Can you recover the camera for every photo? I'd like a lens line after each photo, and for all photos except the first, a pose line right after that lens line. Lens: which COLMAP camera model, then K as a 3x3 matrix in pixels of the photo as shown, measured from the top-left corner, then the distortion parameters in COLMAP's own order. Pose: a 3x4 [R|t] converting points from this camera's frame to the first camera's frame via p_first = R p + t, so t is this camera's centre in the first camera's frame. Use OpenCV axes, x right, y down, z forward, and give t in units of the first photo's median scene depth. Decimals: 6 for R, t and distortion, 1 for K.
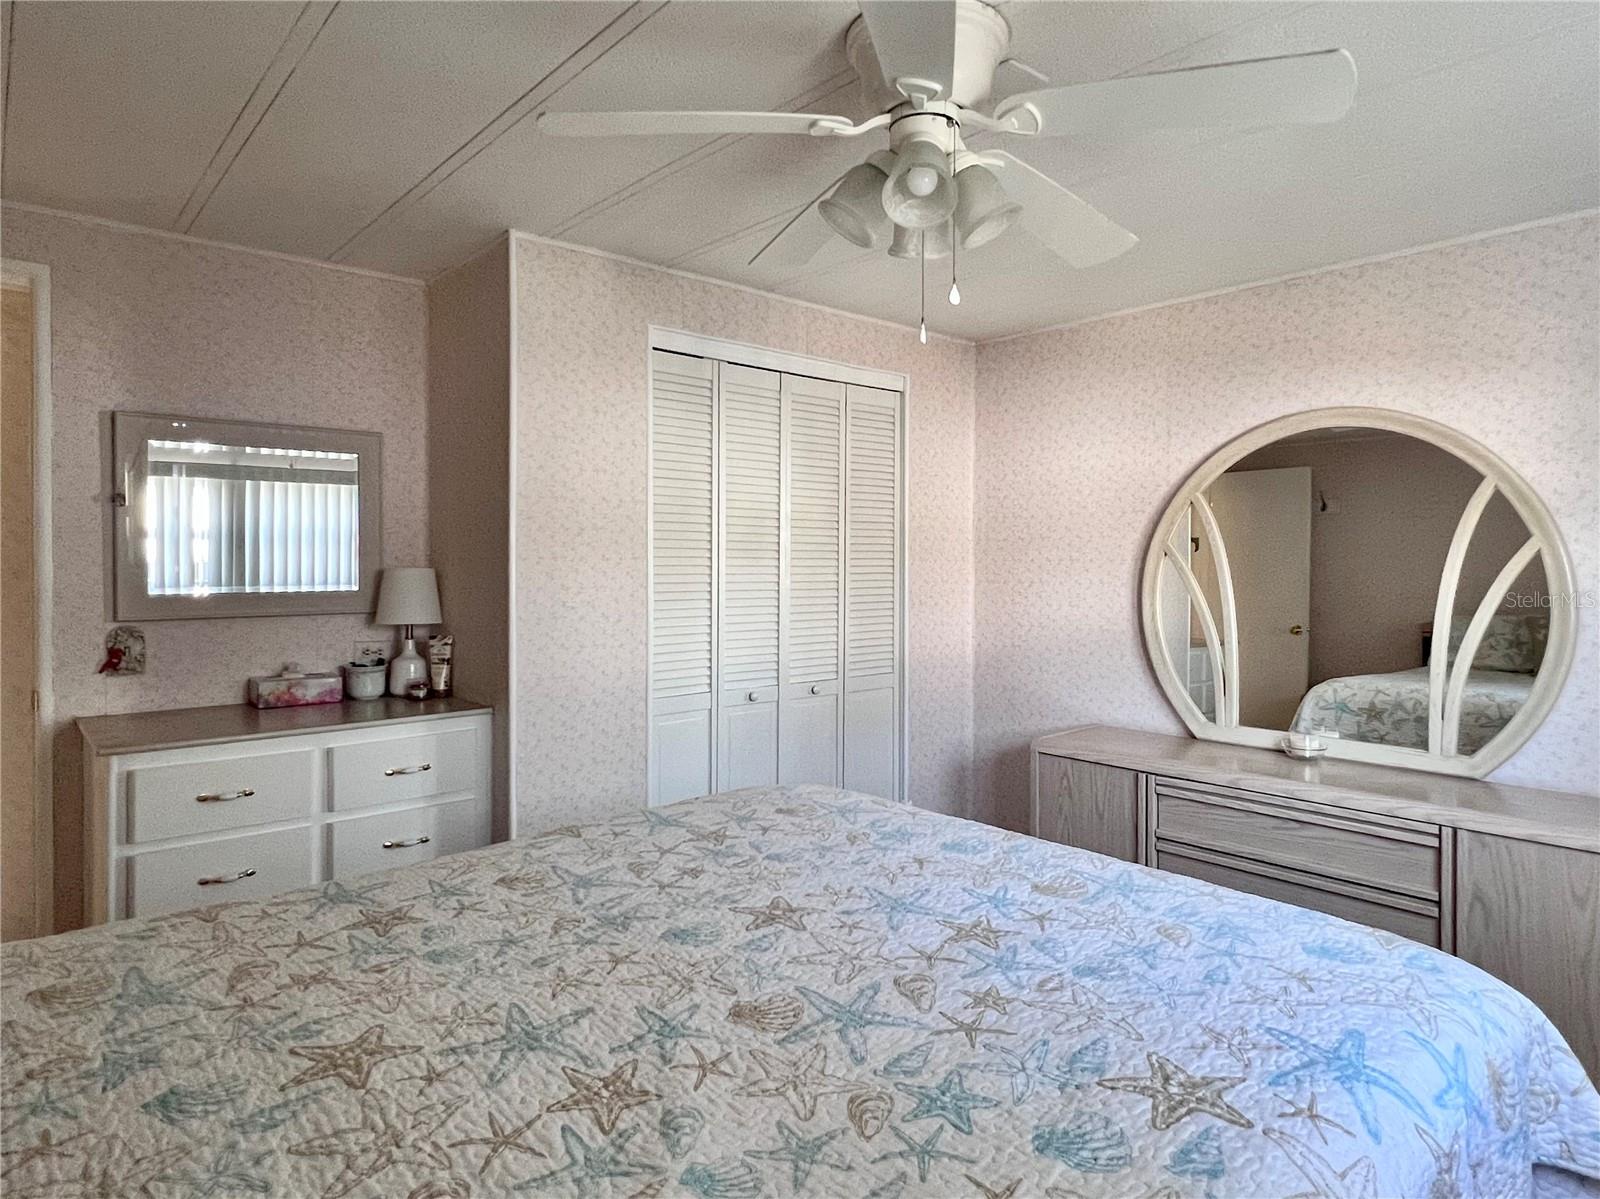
lens RADIAL K [[947.5, 0, 809.7], [0, 947.5, 565.7], [0, 0, 1]] dist [-0.000273, 0.001673]
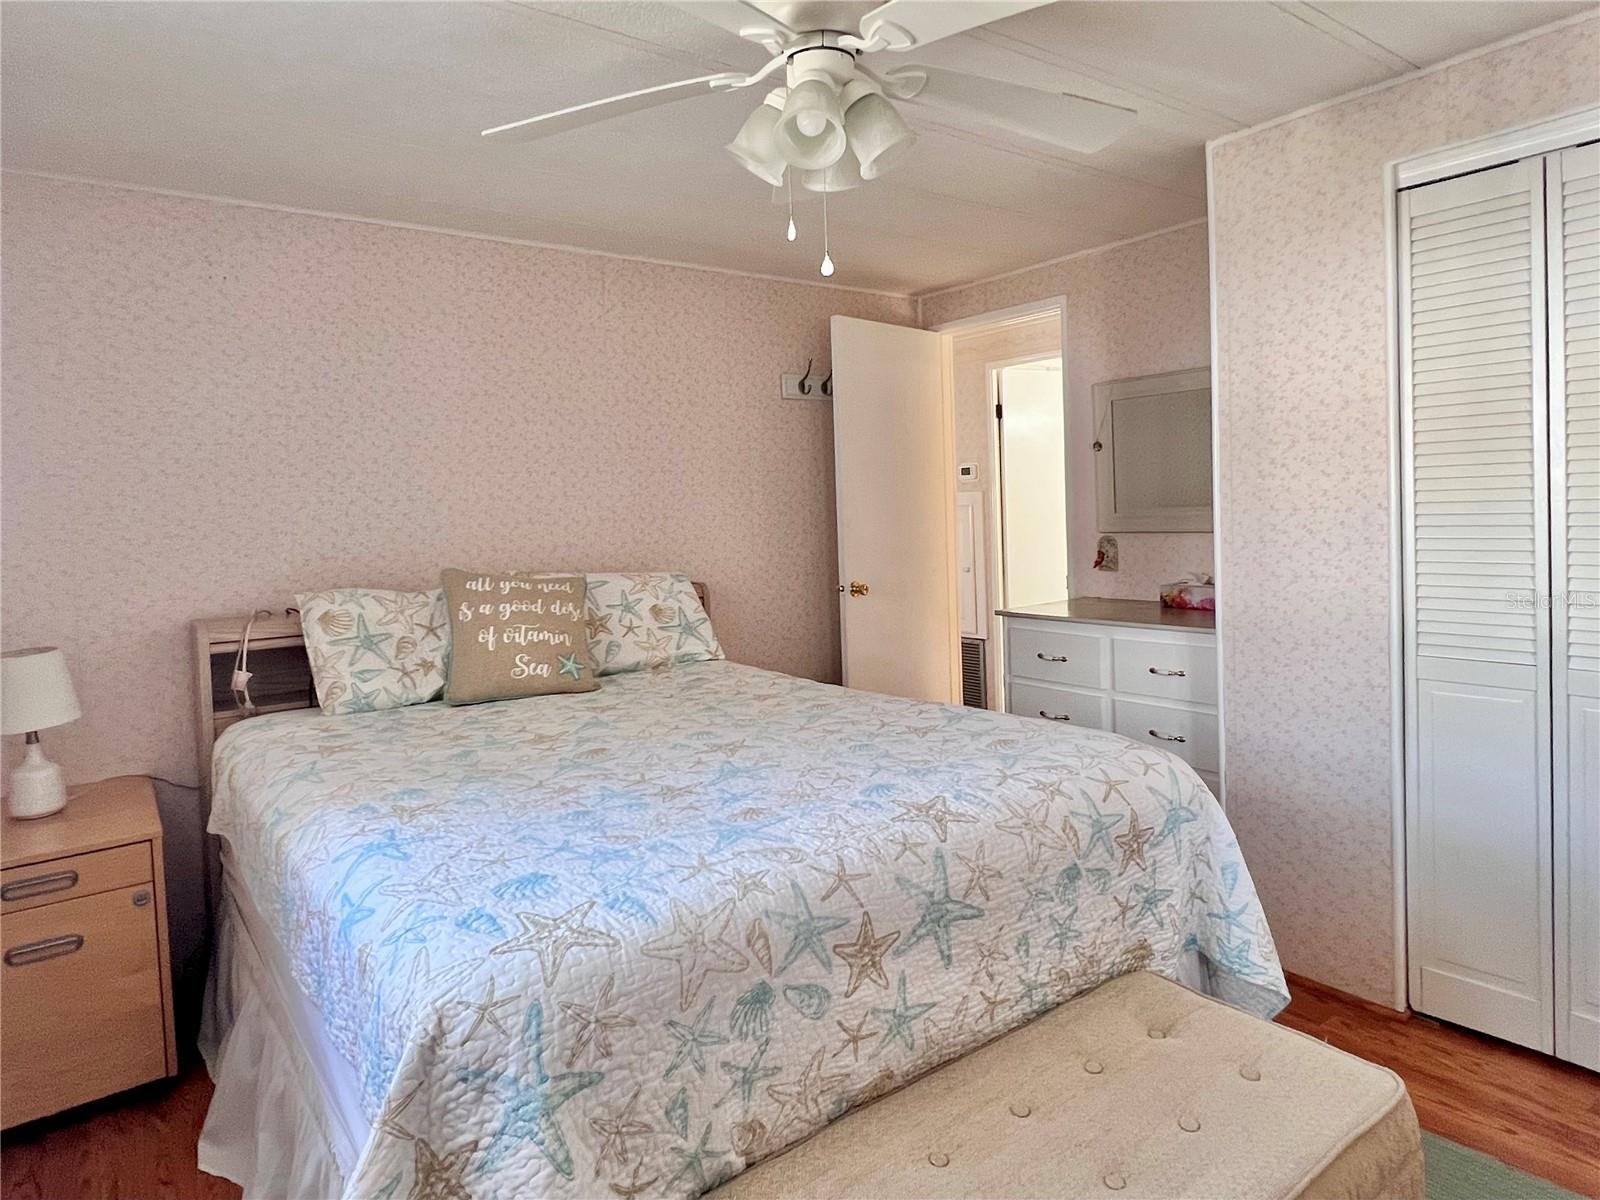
lens RADIAL K [[947.5, 0, 809.7], [0, 947.5, 566.2], [0, 0, 1]] dist [-0.000273, 0.001673]
pose [[-0.069375, 0.063780, -0.995550, 0.711271], [0.028480, 0.997674, 0.061932, 0.008400], [0.997184, -0.024057, -0.071030, 0.649369]]
